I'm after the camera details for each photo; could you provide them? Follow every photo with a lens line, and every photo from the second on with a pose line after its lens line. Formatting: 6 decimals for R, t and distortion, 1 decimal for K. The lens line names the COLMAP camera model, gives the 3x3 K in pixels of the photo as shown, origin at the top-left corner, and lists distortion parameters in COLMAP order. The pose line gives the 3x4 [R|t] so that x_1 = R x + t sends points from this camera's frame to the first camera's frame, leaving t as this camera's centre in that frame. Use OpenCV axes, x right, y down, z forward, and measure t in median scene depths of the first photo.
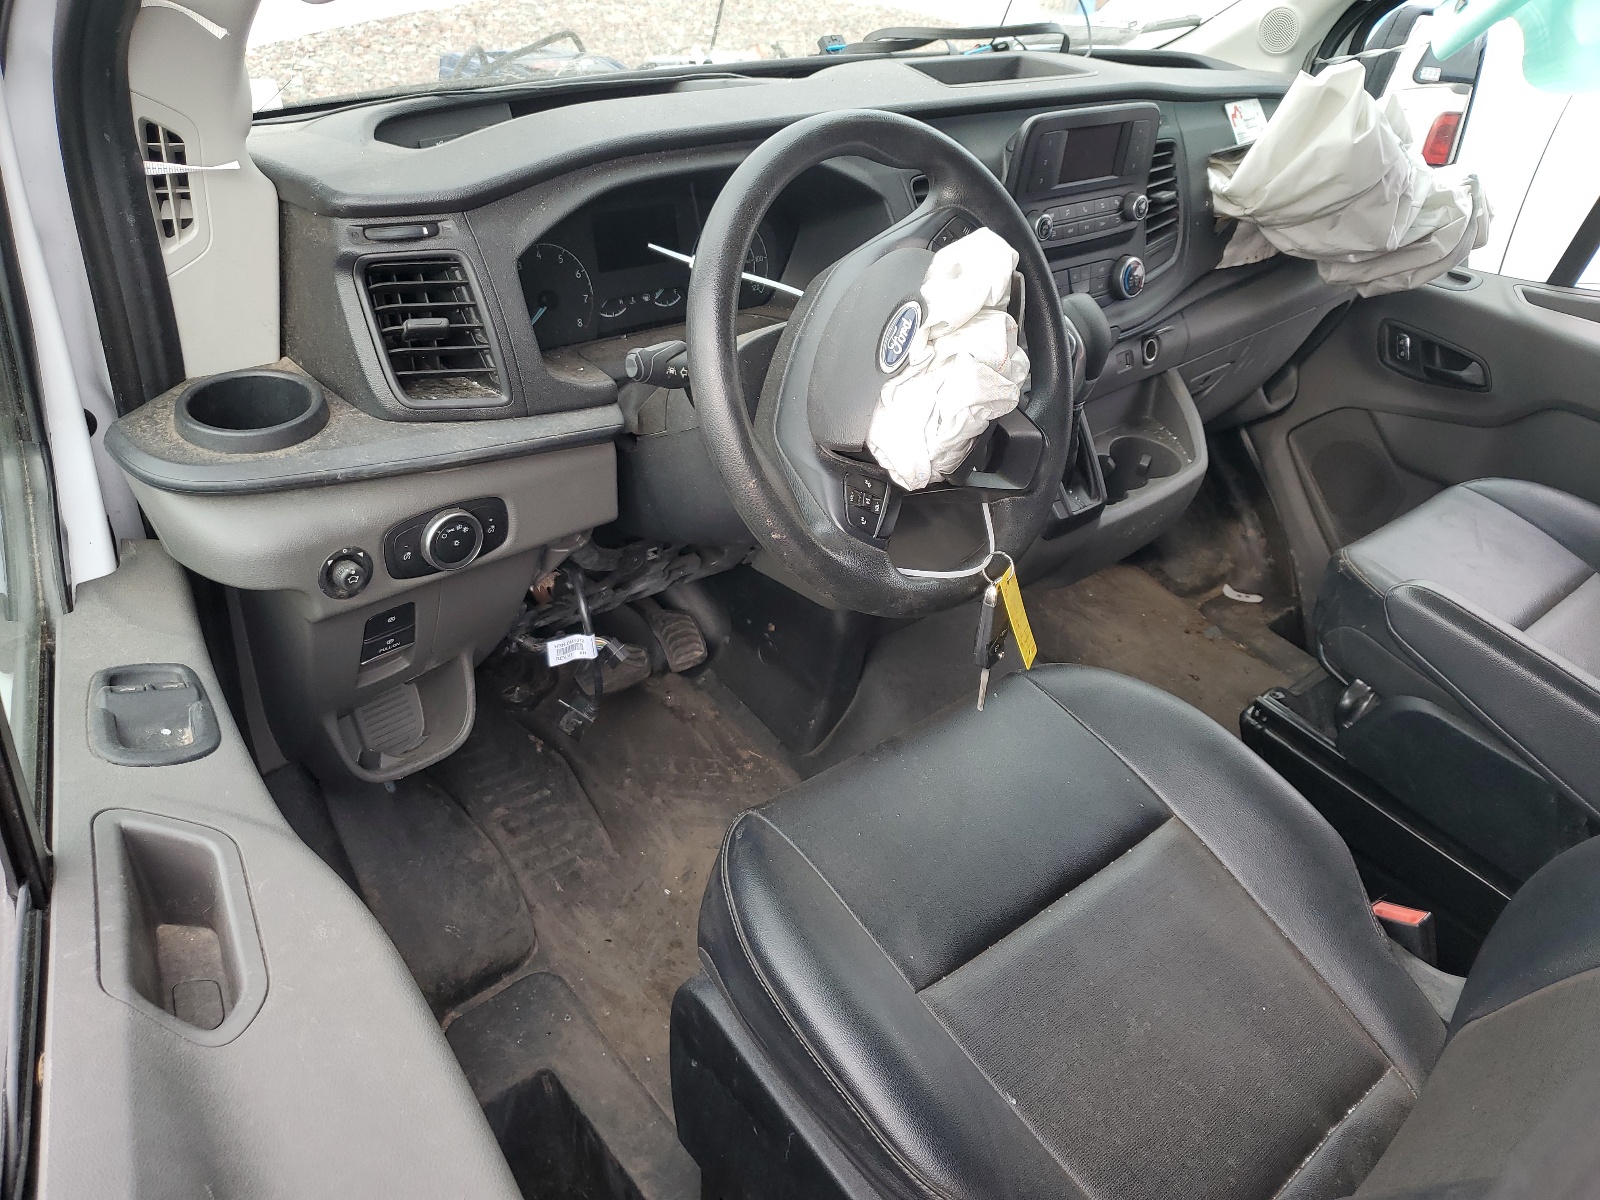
lens RADIAL K [[1242.5, 0, 809.2], [0, 1242.5, 607.1], [0, 0, 1]] dist [0.028047, -0.011096]
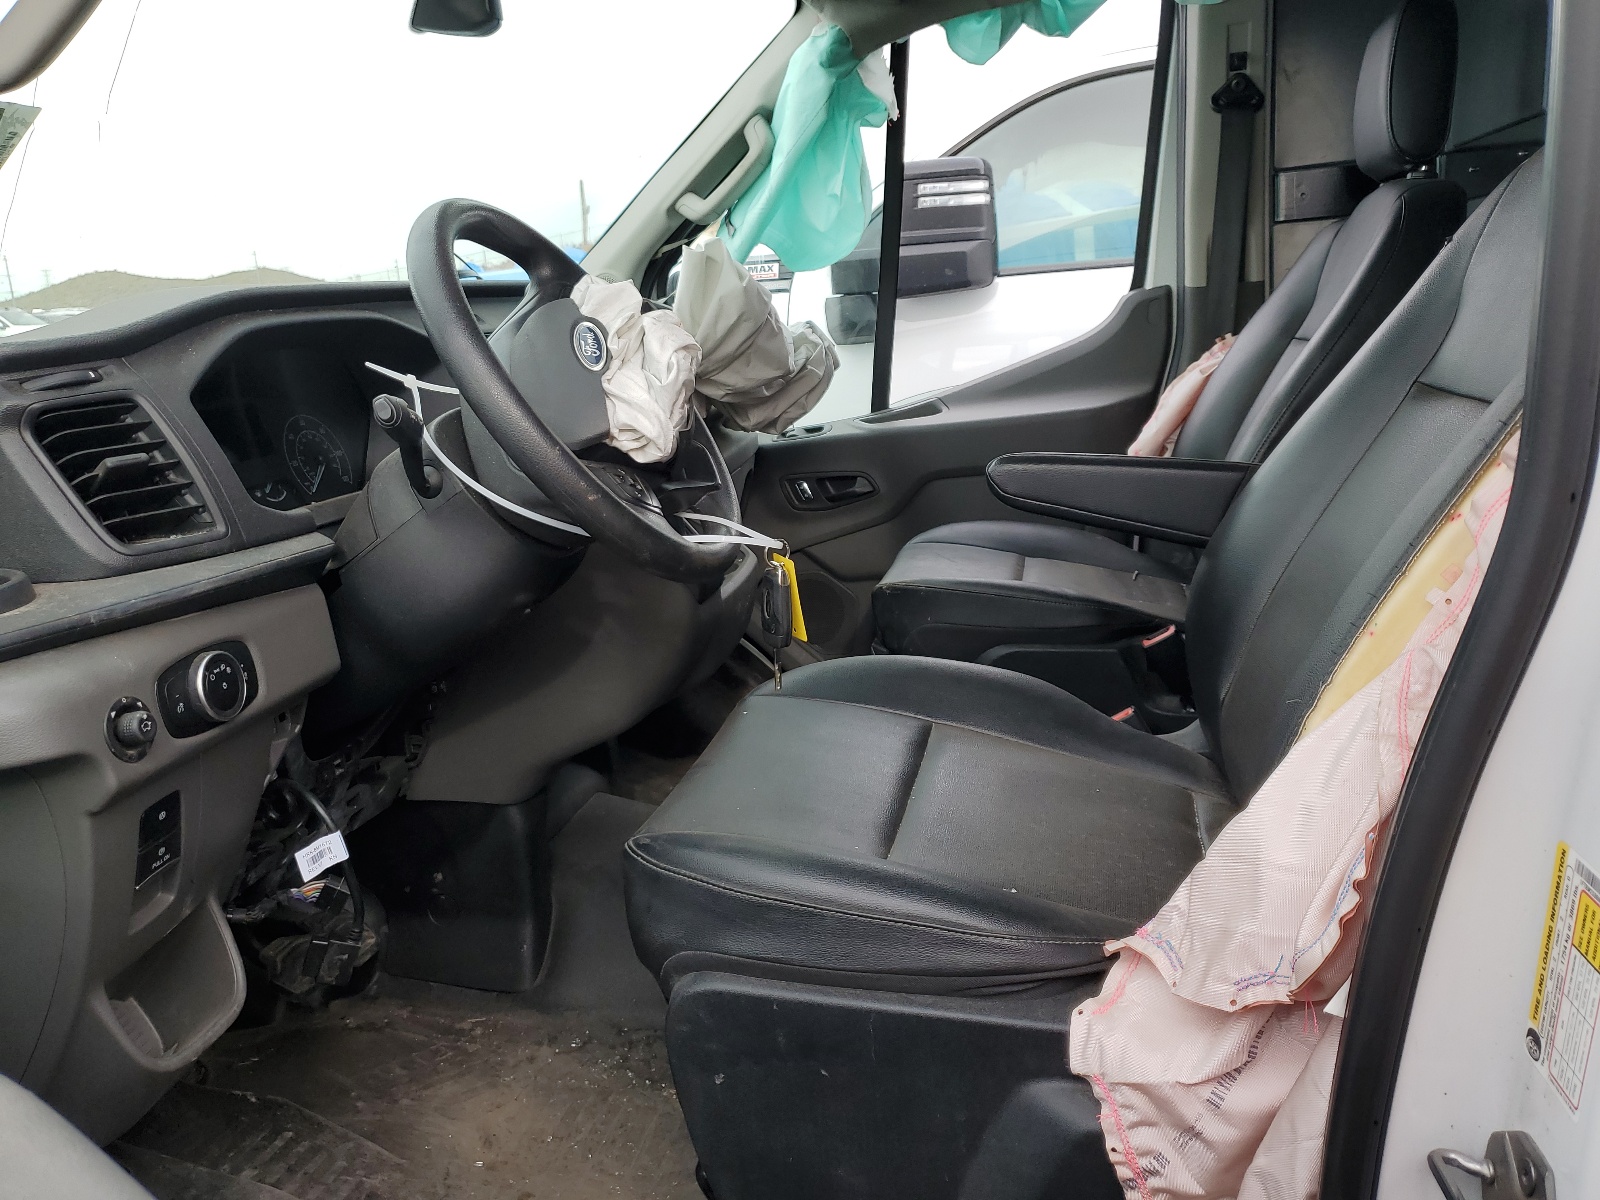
lens RADIAL K [[1242.5, 0, 804.2], [0, 1242.5, 590.7], [0, 0, 1]] dist [0.028047, -0.011096]
pose [[0.795452, -0.322867, 0.512848, -0.397255], [0.478831, 0.853558, -0.205327, 0.279795], [-0.371452, 0.408895, 0.833563, 0.066269]]
